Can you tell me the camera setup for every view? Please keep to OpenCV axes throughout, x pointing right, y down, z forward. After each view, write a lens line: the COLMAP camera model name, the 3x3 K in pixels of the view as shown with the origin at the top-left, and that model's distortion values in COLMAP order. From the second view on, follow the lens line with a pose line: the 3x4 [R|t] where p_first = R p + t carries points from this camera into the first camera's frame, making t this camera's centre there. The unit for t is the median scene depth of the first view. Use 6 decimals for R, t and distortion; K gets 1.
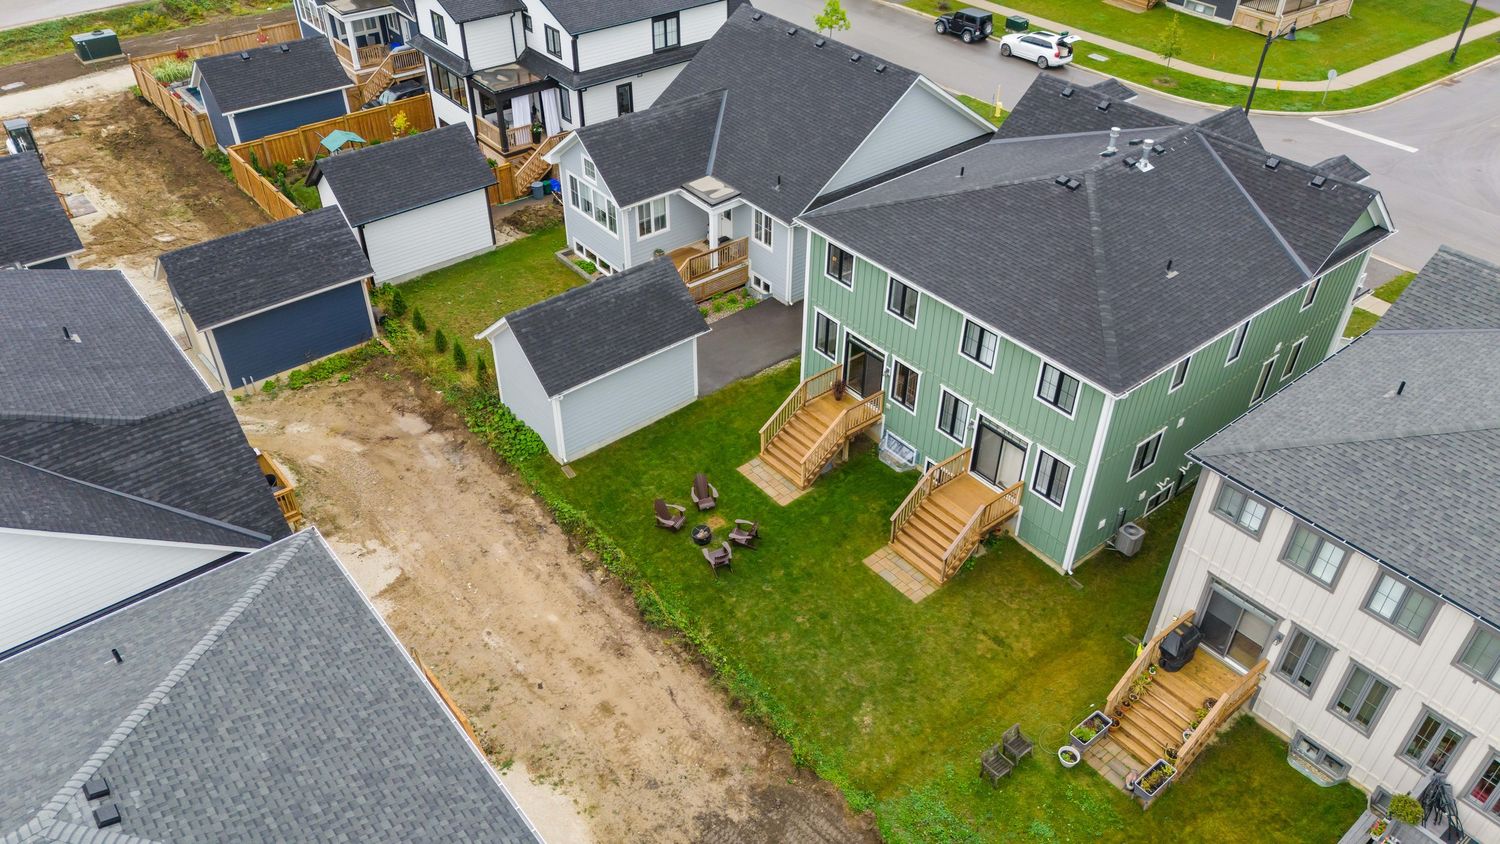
lens RADIAL K [[1099.5, 0, 752.7], [0, 1099.5, 420.3], [0, 0, 1]] dist [0.063893, -0.056086]
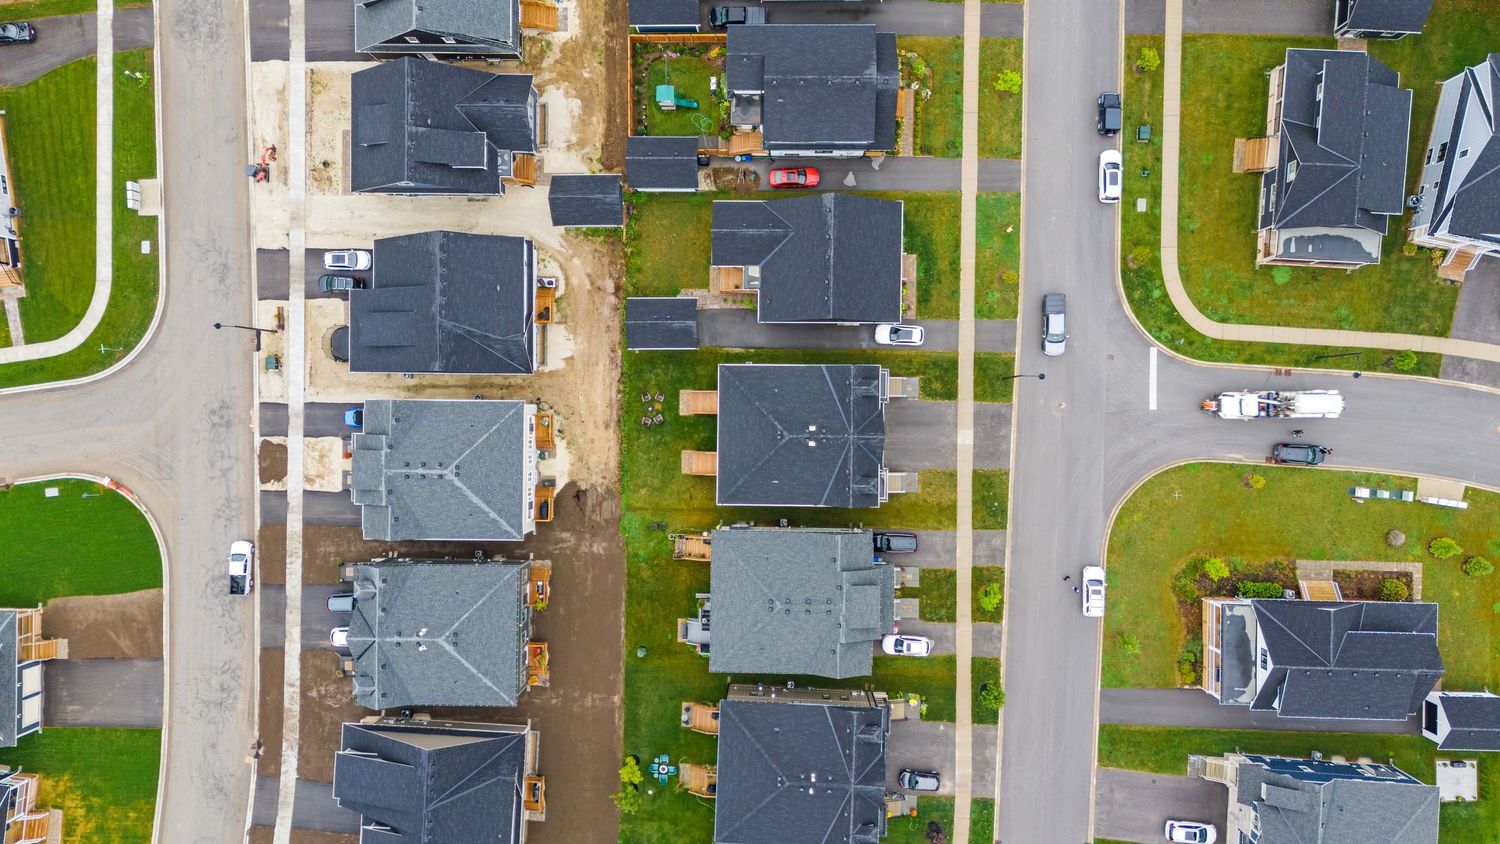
lens RADIAL K [[1089.3, 0, 752.3], [0, 1089.3, 420.5], [0, 0, 1]] dist [0.088678, -0.094745]
pose [[0.766420, 0.641723, -0.028151, 0.263697], [-0.360108, 0.465548, 0.808447, -2.306039], [0.531904, -0.609473, 0.587895, -0.627055]]
